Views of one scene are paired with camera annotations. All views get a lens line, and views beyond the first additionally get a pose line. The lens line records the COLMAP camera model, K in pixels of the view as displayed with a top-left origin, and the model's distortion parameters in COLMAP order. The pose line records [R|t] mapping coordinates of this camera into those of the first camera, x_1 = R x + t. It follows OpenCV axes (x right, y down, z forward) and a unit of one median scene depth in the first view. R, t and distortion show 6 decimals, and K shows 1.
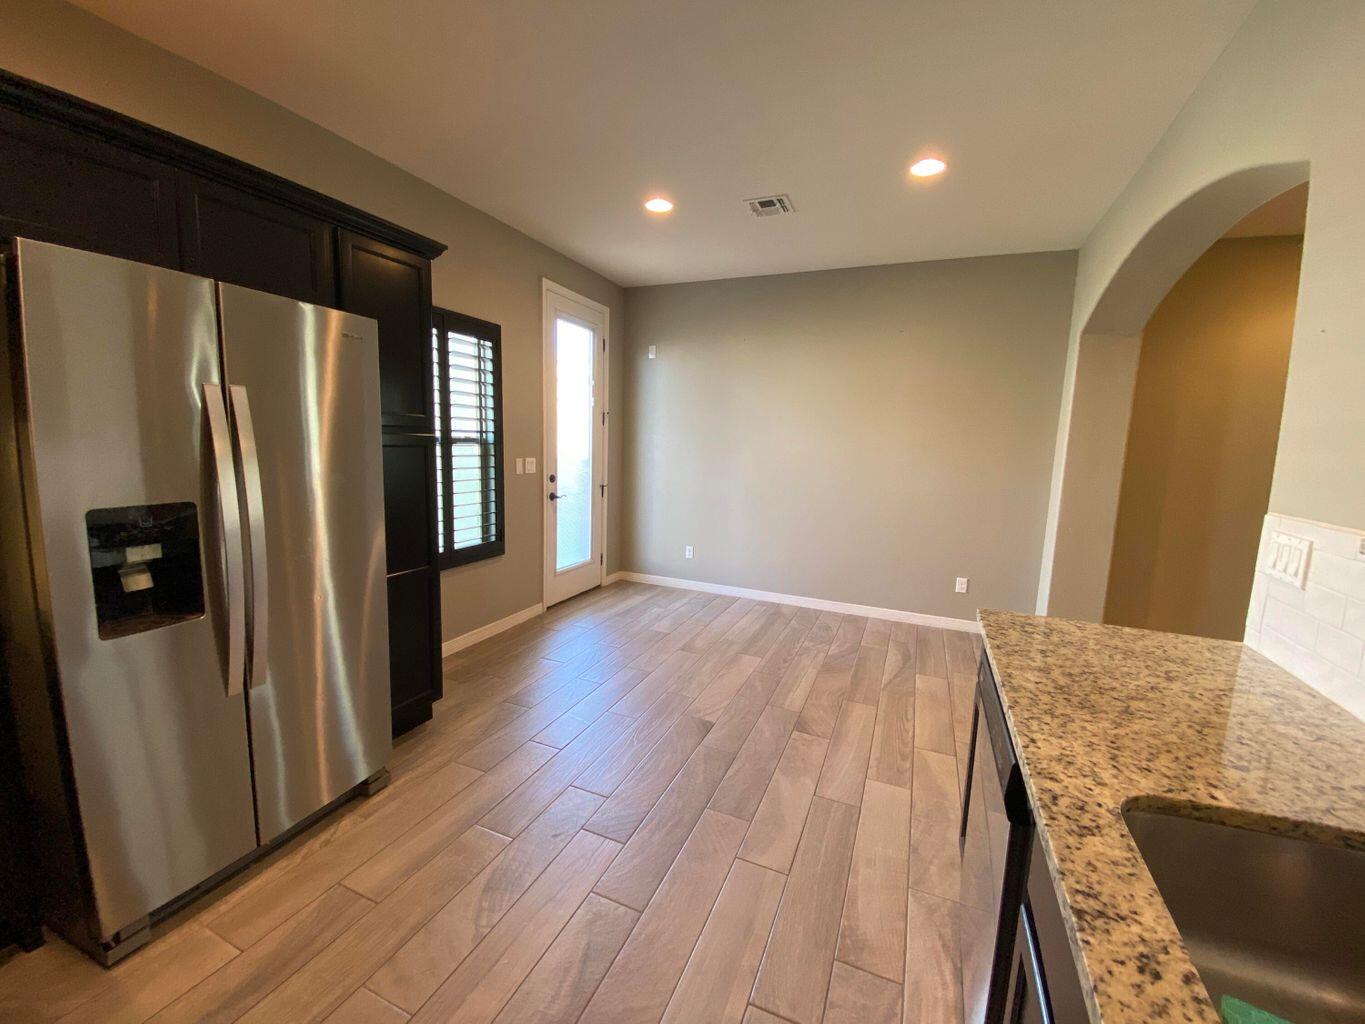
lens RADIAL K [[555.4, 0, 678.8], [0, 555.4, 505.5], [0, 0, 1]] dist [0.005987, -0.013015]
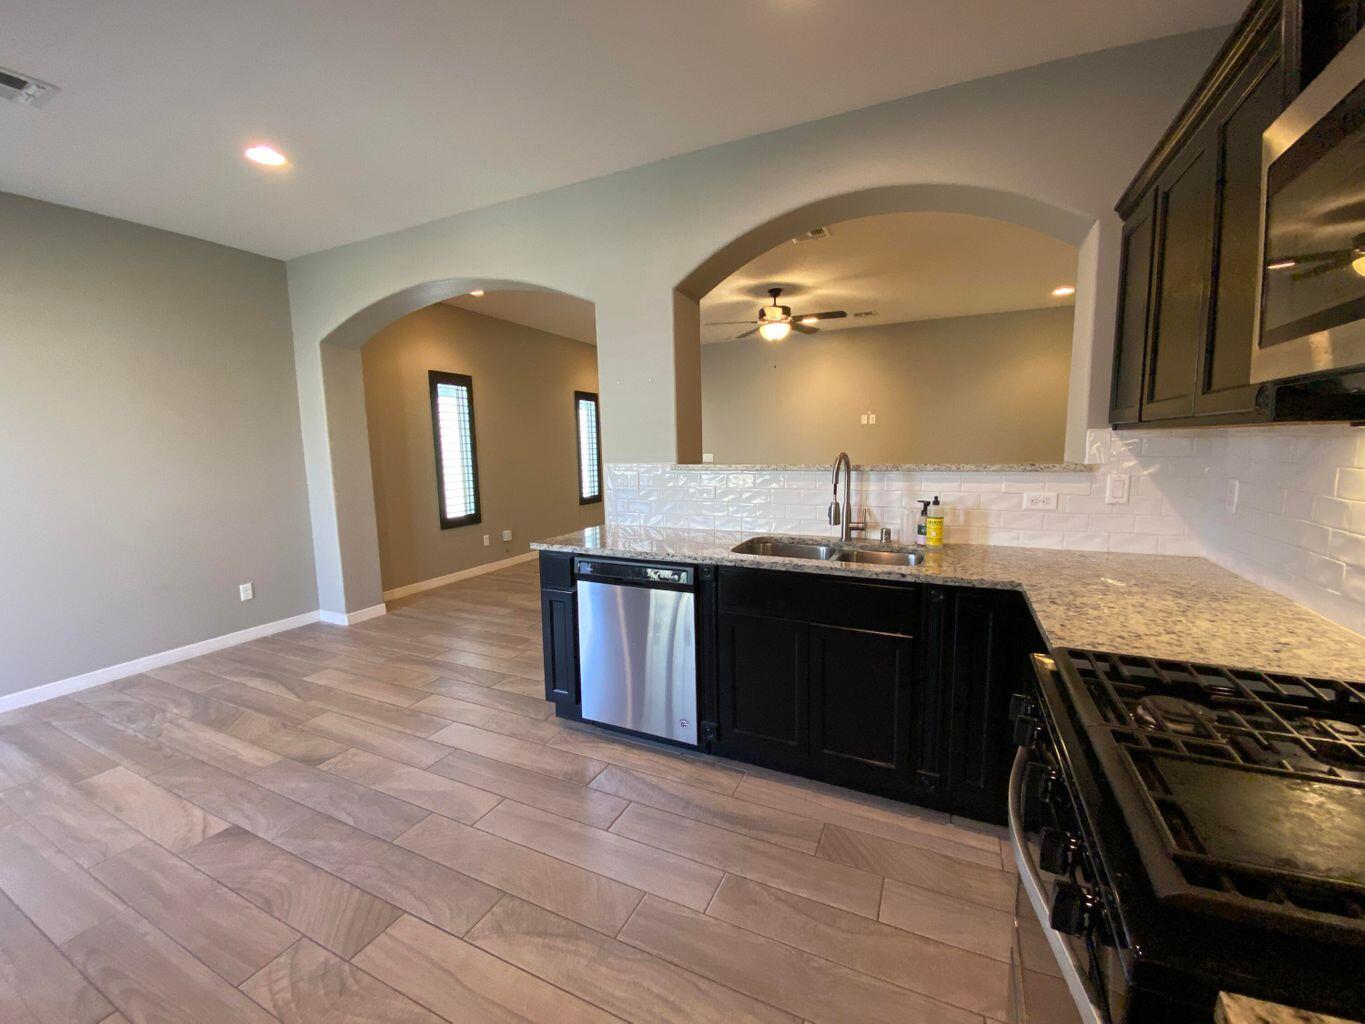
lens RADIAL K [[555.4, 0, 686.4], [0, 555.4, 503.8], [0, 0, 1]] dist [0.005987, -0.013015]
pose [[0.028945, -0.145054, 0.989000, -0.862308], [0.142856, 0.979859, 0.139532, -0.063640], [-0.989320, 0.137245, 0.049084, 0.462831]]
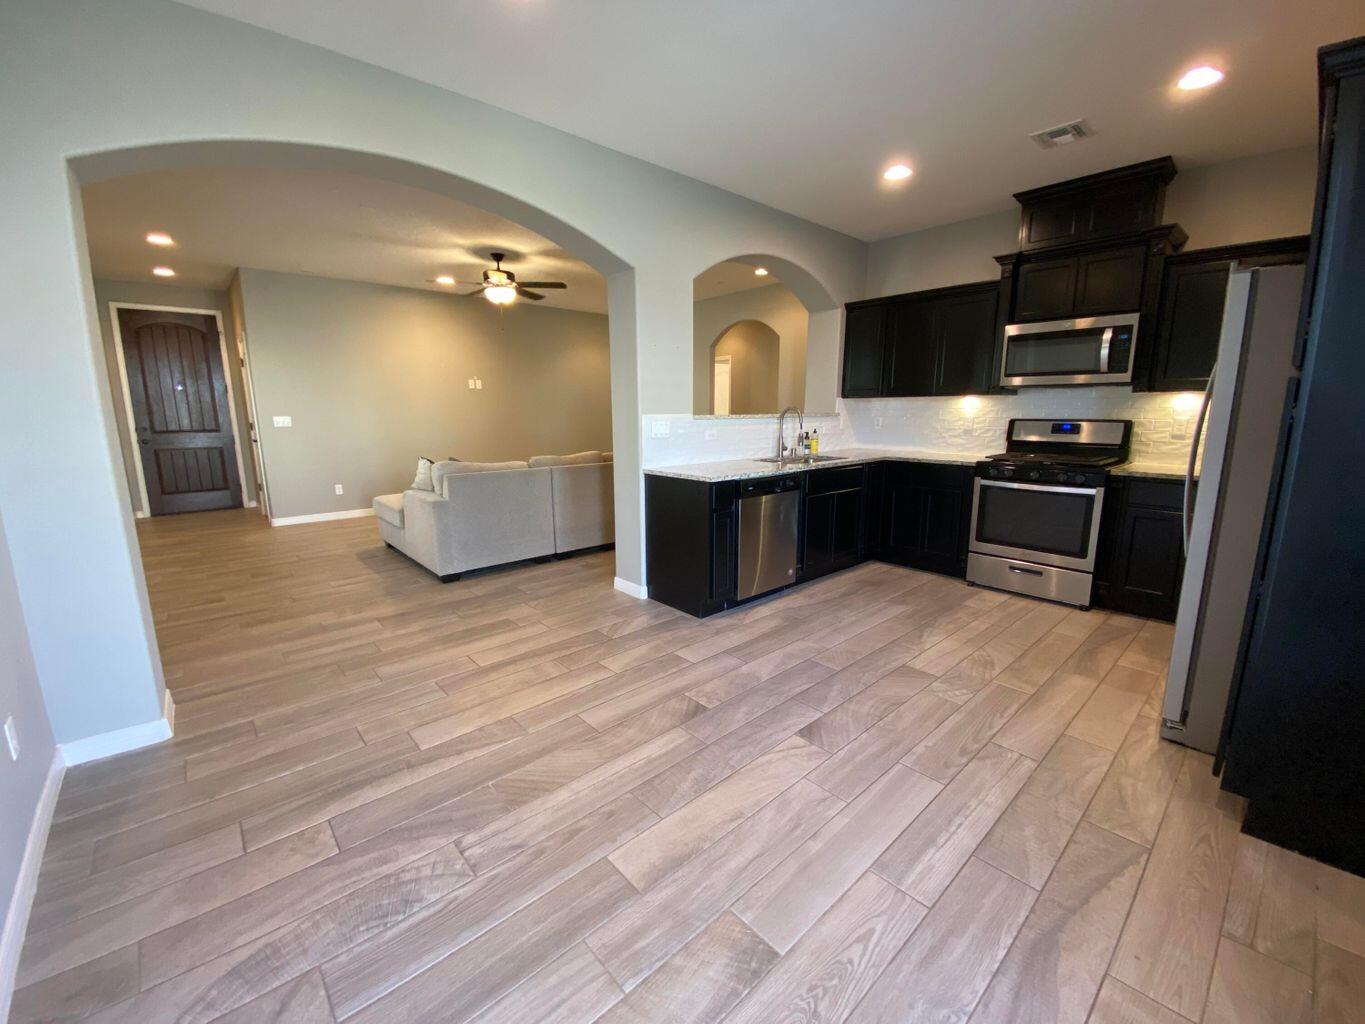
lens RADIAL K [[555.4, 0, 675.8], [0, 555.4, 506.1], [0, 0, 1]] dist [0.005987, -0.013015]
pose [[-0.907441, -0.104012, 0.407102, -0.106809], [0.024622, 0.954049, 0.298636, -0.255358], [-0.419457, 0.281019, -0.863183, 2.498490]]
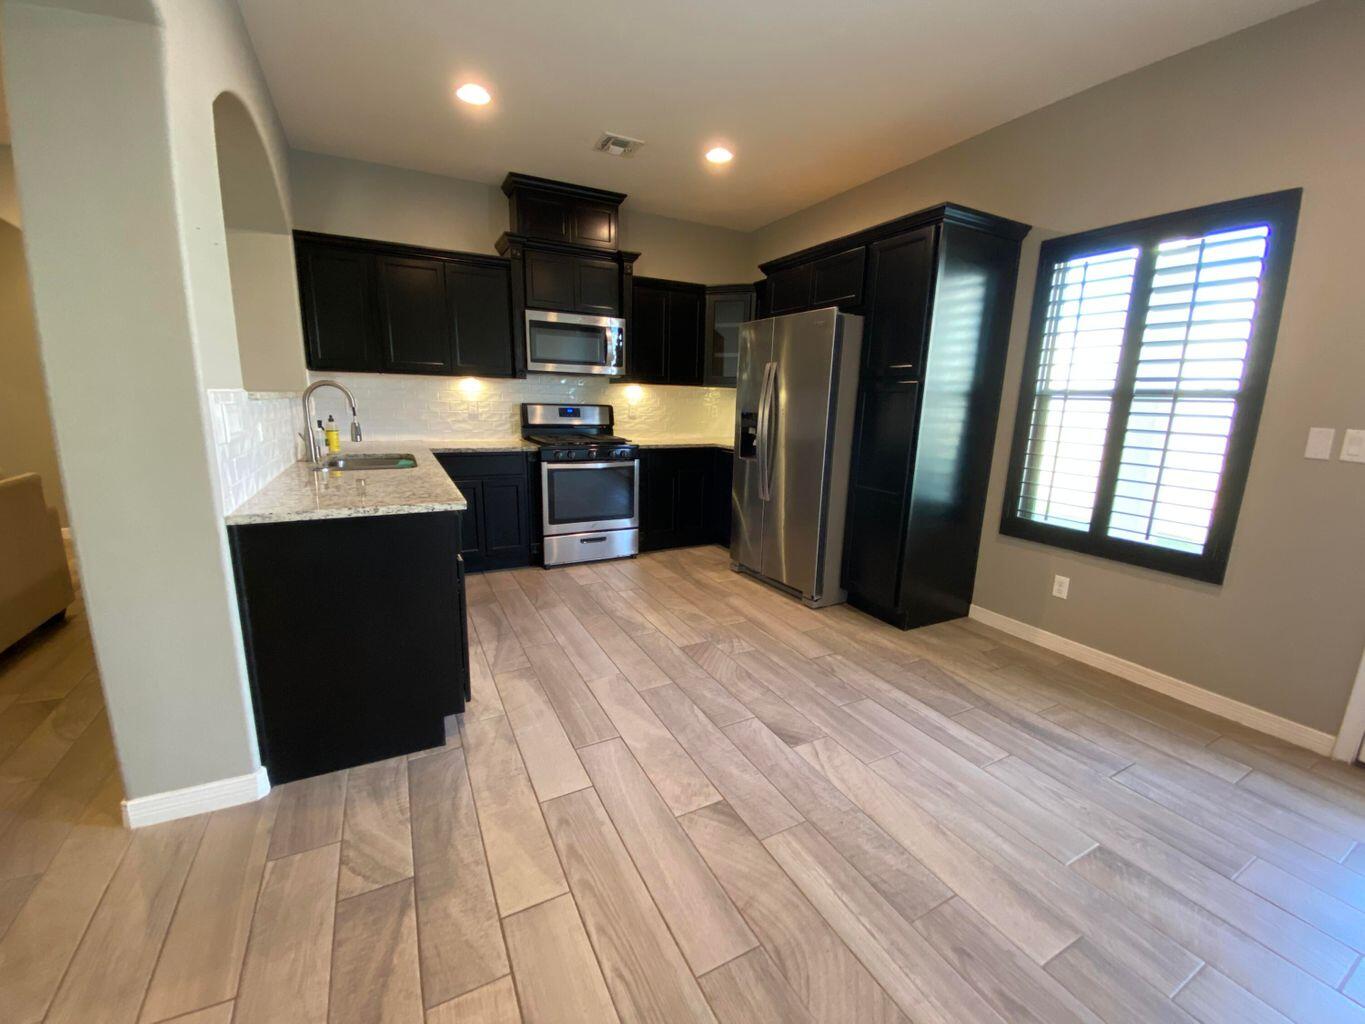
lens RADIAL K [[555.4, 0, 684.0], [0, 555.4, 510.4], [0, 0, 1]] dist [0.005987, -0.013015]
pose [[-0.625728, 0.110253, -0.772210, 1.043337], [-0.139481, 0.958191, 0.249830, -0.124274], [0.767469, 0.264034, -0.584189, 1.849941]]
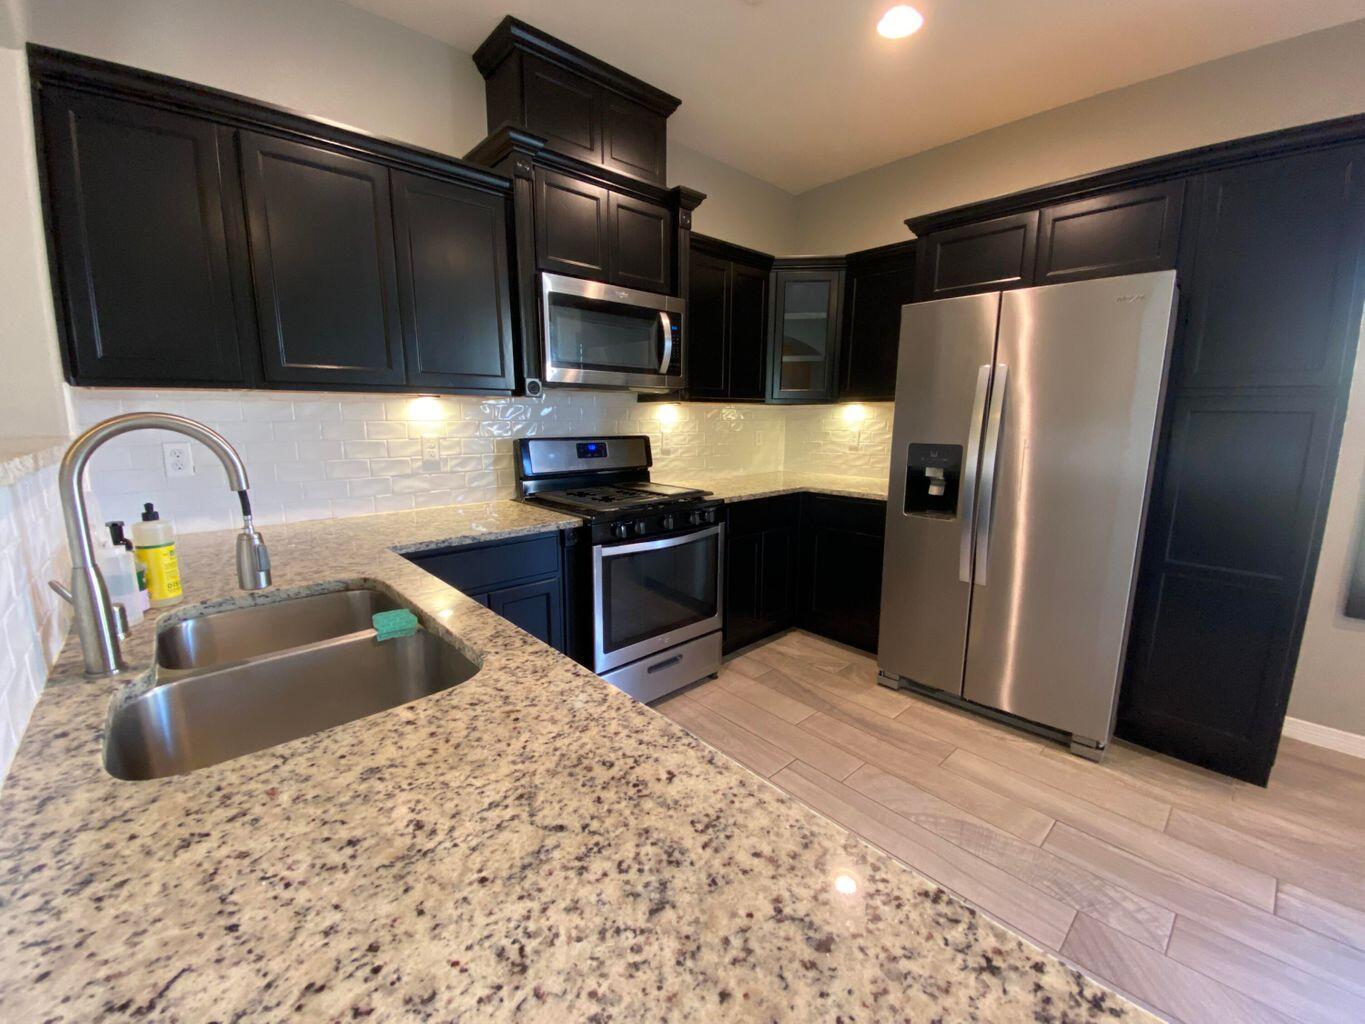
lens RADIAL K [[555.4, 0, 678.0], [0, 555.4, 508.4], [0, 0, 1]] dist [0.005987, -0.013015]
pose [[-0.411352, 0.120616, -0.903461, 0.697087], [-0.128889, 0.973548, 0.188657, -0.016813], [0.902318, 0.194050, -0.384925, 0.742870]]
